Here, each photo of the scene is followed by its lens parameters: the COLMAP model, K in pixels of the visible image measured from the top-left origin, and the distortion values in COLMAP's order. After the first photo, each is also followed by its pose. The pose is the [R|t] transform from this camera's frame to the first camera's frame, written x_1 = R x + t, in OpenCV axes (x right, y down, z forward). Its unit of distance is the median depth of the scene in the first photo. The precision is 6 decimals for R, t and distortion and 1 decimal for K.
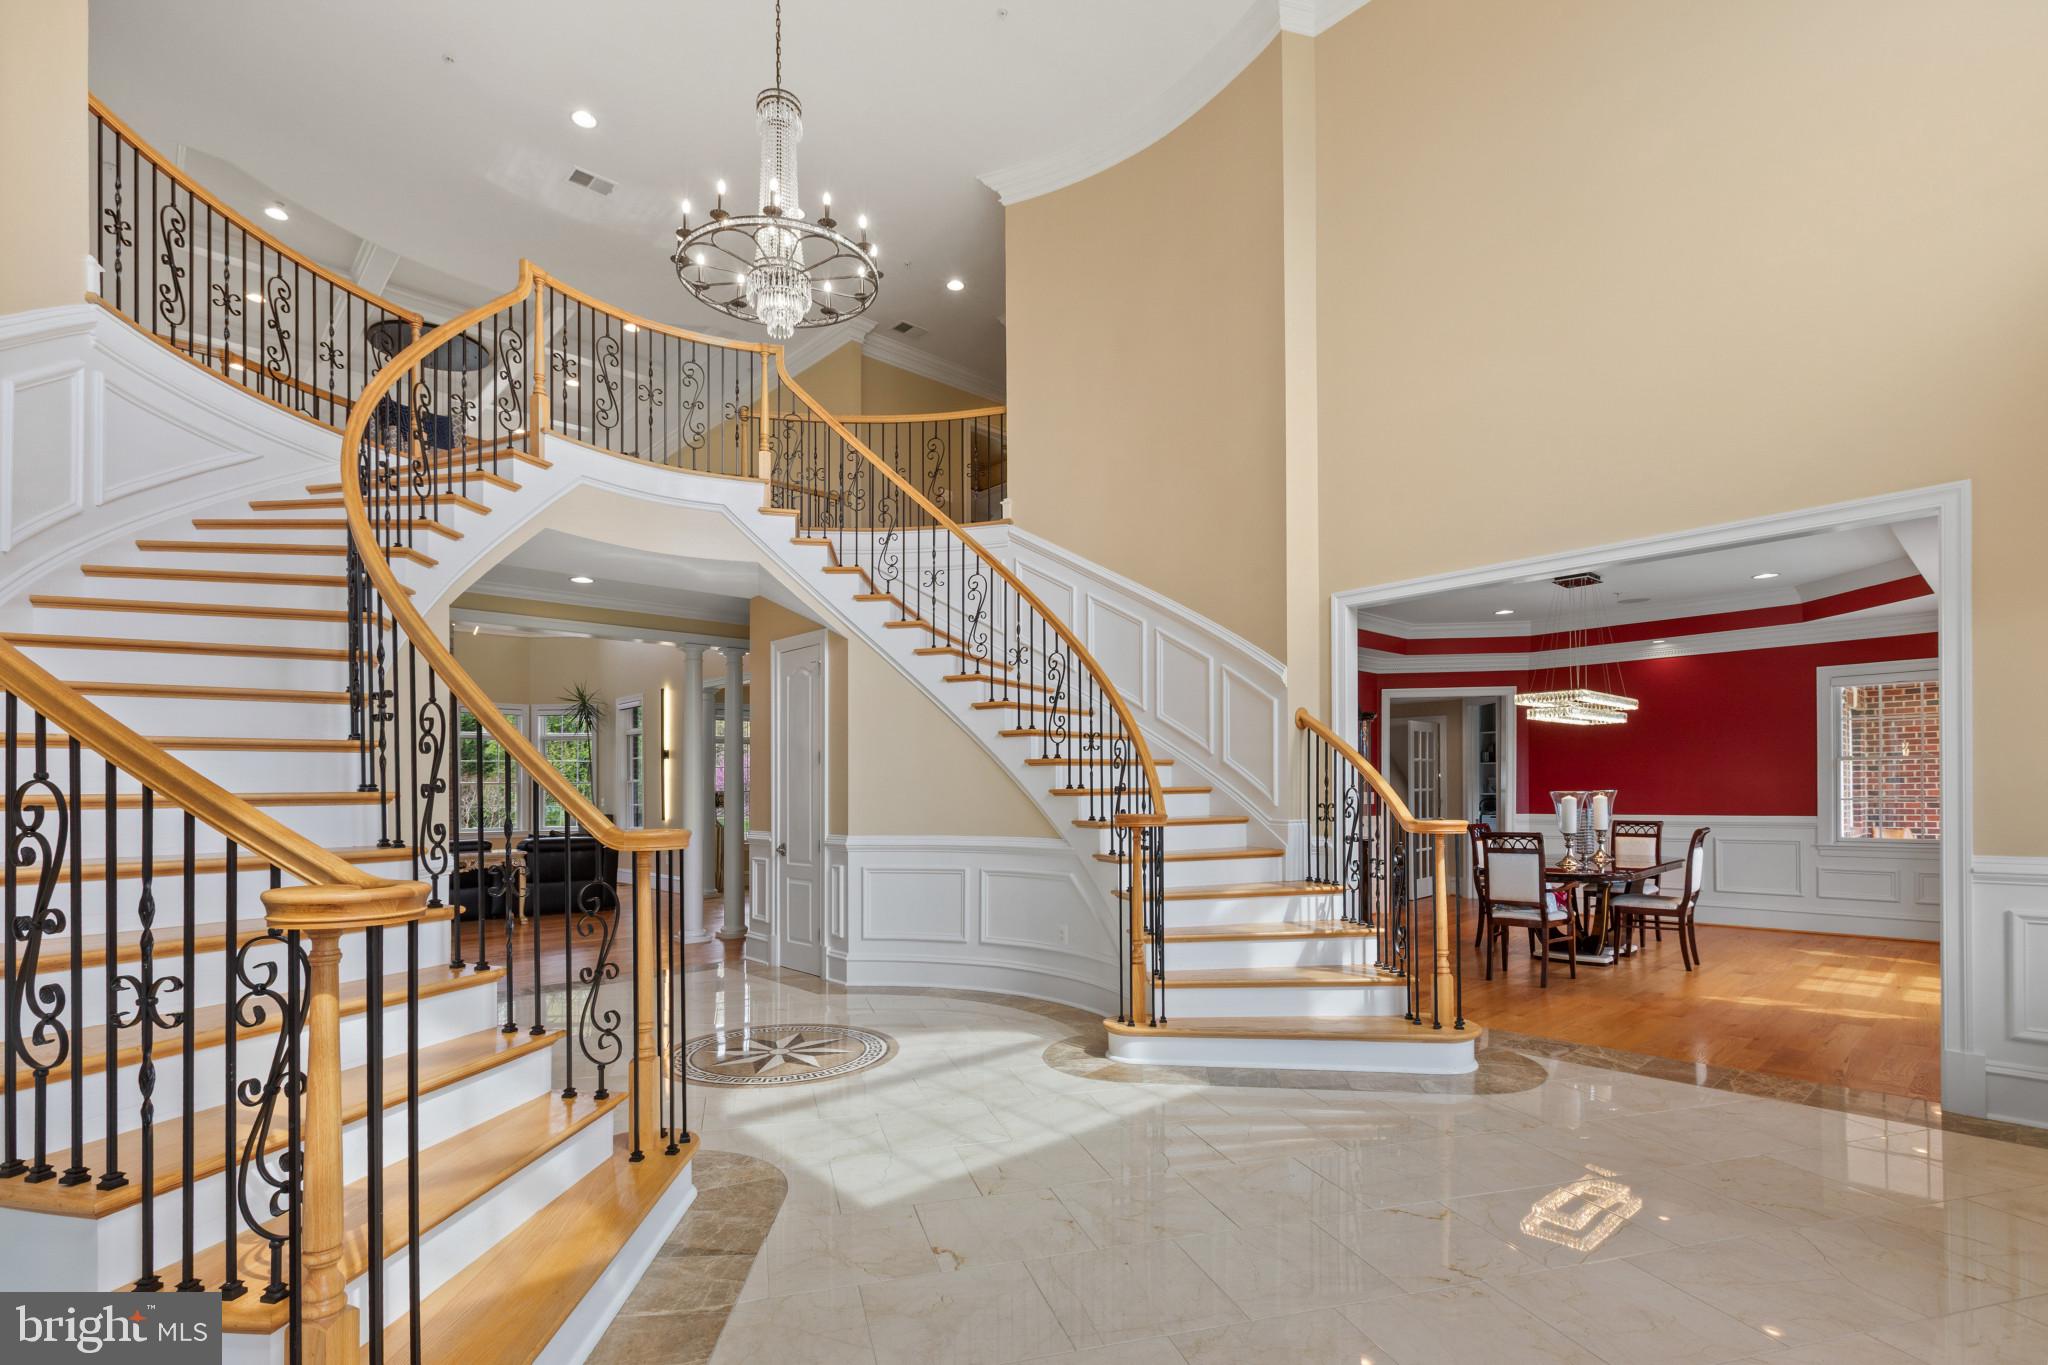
lens RADIAL K [[930.2, 0, 1018.4], [0, 930.2, 784.8], [0, 0, 1]] dist [0.000621, 0.000214]
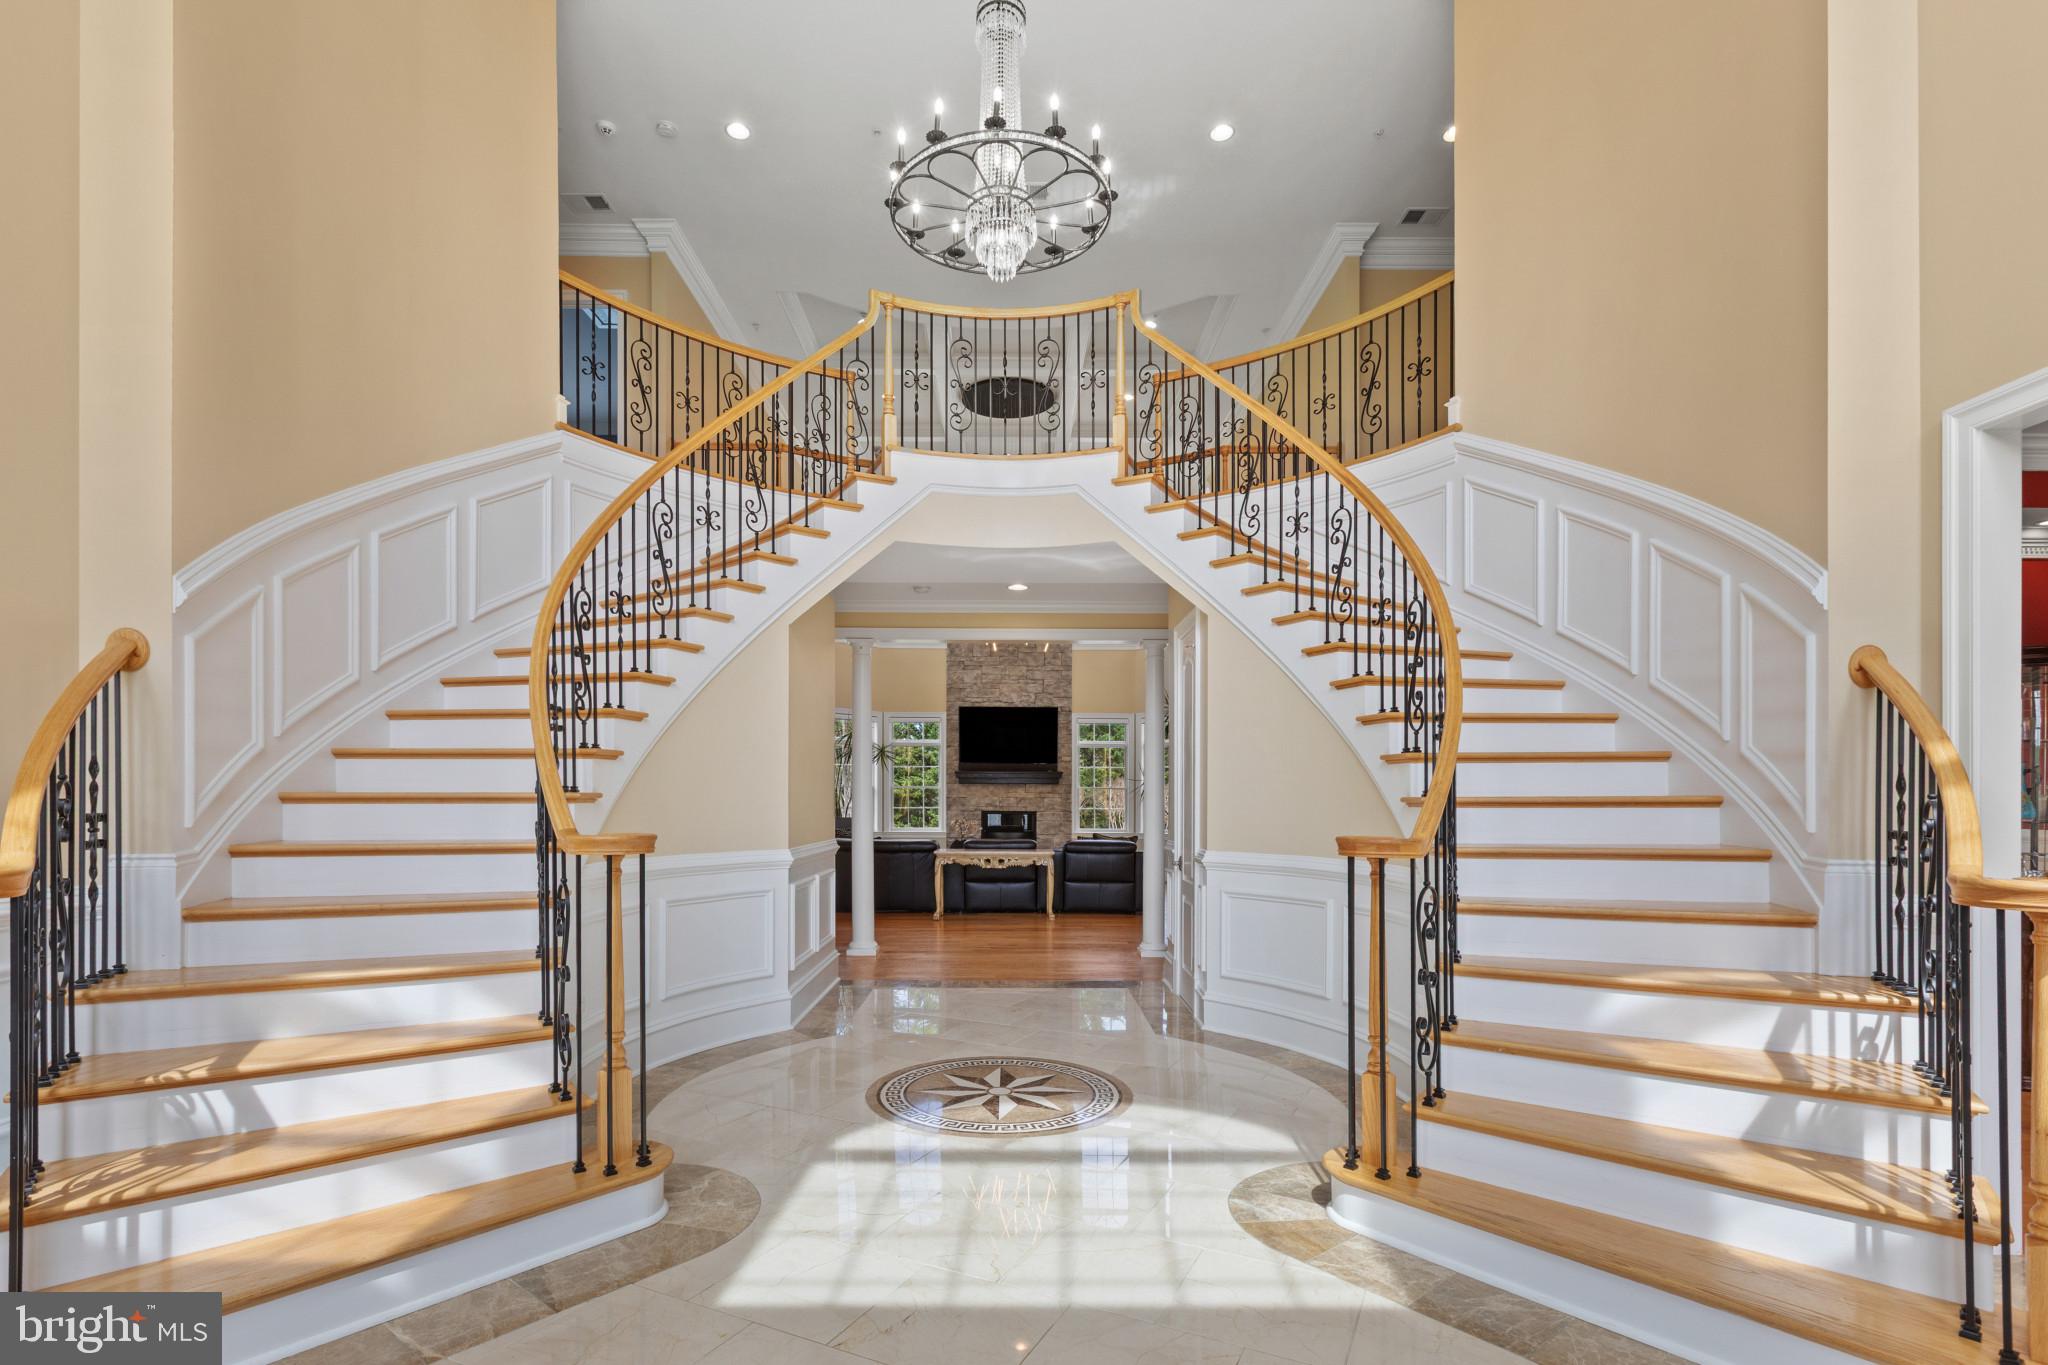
lens RADIAL K [[961.5, 0, 1024.0], [0, 961.5, 789.8], [0, 0, 1]] dist [0.000603, 0.000329]
pose [[0.747176, 0.005846, -0.664600, 0.319757], [-0.007088, 0.999975, 0.000827, 0.000807], [0.664588, 0.004093, 0.747199, 0.293664]]
